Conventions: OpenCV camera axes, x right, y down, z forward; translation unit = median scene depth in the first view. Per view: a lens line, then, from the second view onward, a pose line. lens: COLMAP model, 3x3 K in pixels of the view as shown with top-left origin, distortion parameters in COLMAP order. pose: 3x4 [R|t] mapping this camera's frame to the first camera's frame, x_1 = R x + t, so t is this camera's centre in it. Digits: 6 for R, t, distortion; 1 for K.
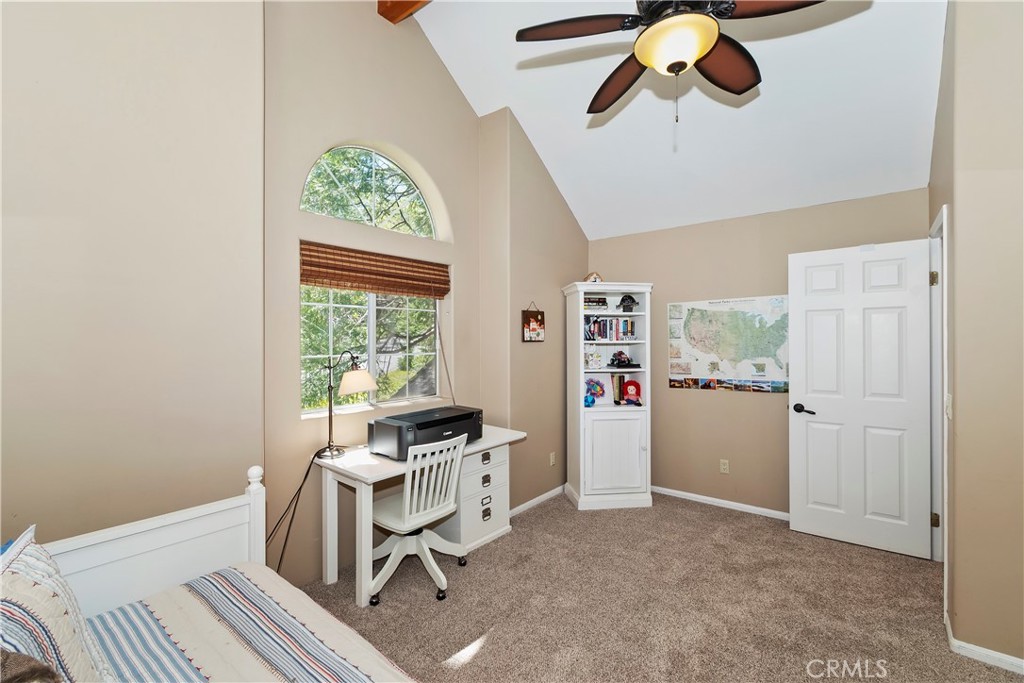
lens RADIAL K [[458.3, 0, 511.8], [0, 458.3, 337.8], [0, 0, 1]] dist [-0.000875, 0.000009]
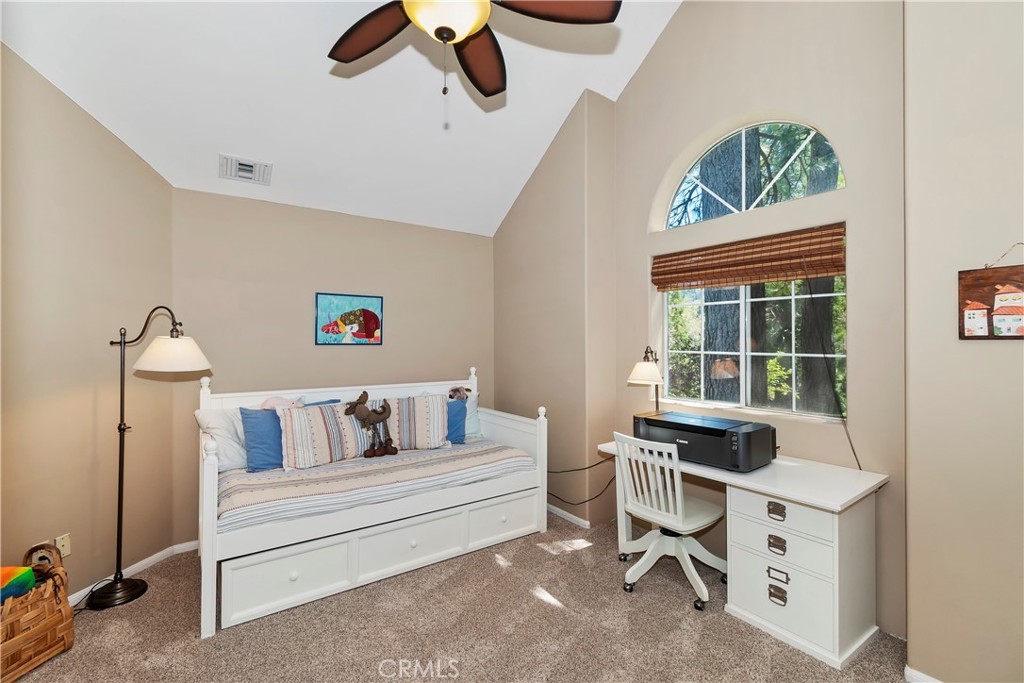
lens RADIAL K [[458.3, 0, 511.0], [0, 458.3, 340.5], [0, 0, 1]] dist [-0.000875, 0.000009]
pose [[-0.287542, 0.002354, -0.957765, 0.699939], [0.002980, 0.999994, 0.001563, 0.009634], [0.957763, -0.002404, -0.287547, 0.819543]]
